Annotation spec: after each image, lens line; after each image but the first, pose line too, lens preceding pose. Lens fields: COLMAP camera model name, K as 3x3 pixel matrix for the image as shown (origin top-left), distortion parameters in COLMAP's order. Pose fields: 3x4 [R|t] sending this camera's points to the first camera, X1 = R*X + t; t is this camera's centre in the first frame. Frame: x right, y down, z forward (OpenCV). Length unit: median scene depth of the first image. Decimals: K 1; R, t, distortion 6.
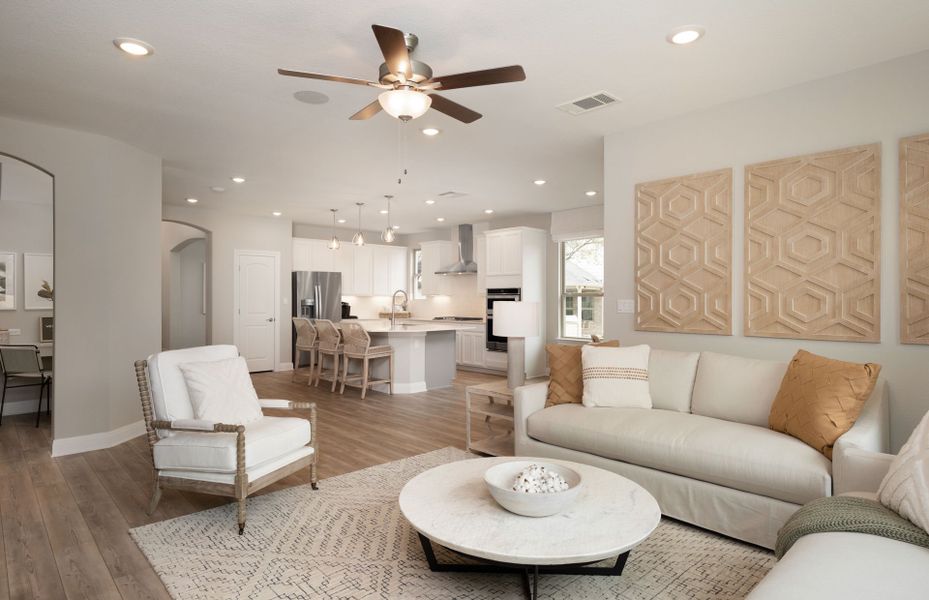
lens RADIAL K [[531.8, 0, 468.1], [0, 531.8, 301.9], [0, 0, 1]] dist [0.004797, 0.000155]
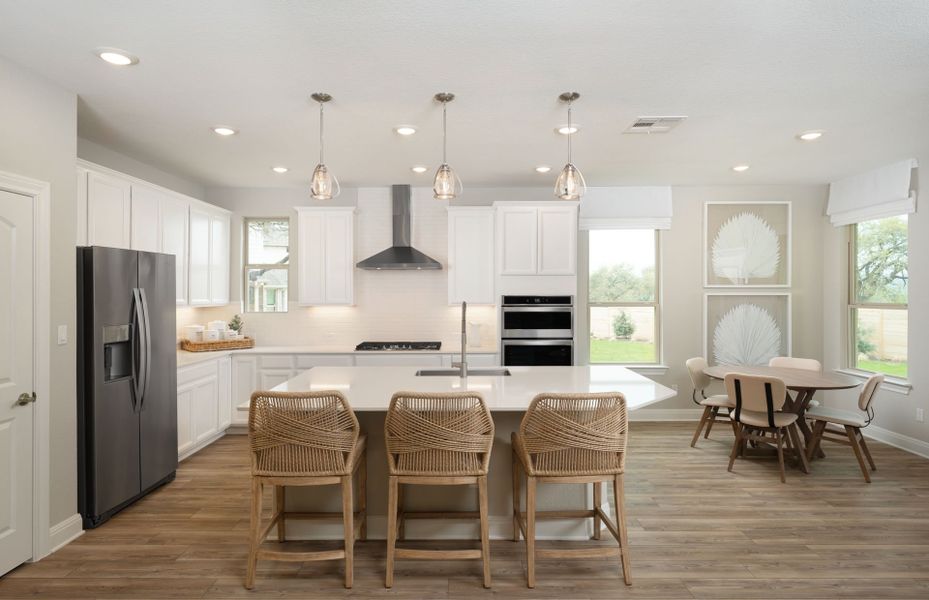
lens RADIAL K [[531.8, 0, 461.3], [0, 531.8, 294.4], [0, 0, 1]] dist [0.004797, 0.000155]
pose [[0.683222, -0.005910, 0.730187, -0.412522], [0.008254, 0.999966, 0.000370, -0.024769], [-0.730164, 0.005774, 0.683247, 0.583929]]
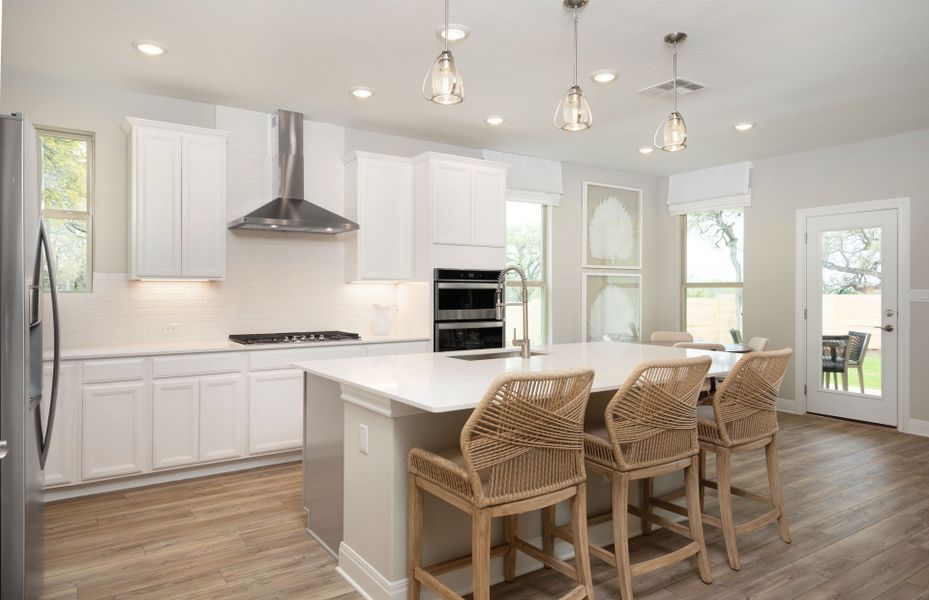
lens RADIAL K [[620.9, 0, 463.7], [0, 620.9, 292.0], [0, 0, 1]] dist [0.004824, 0.001756]
pose [[0.131921, 0.000353, 0.991260, -0.495578], [0.006955, 0.999975, -0.001282, -0.001925], [-0.991236, 0.007064, 0.131915, 0.844718]]
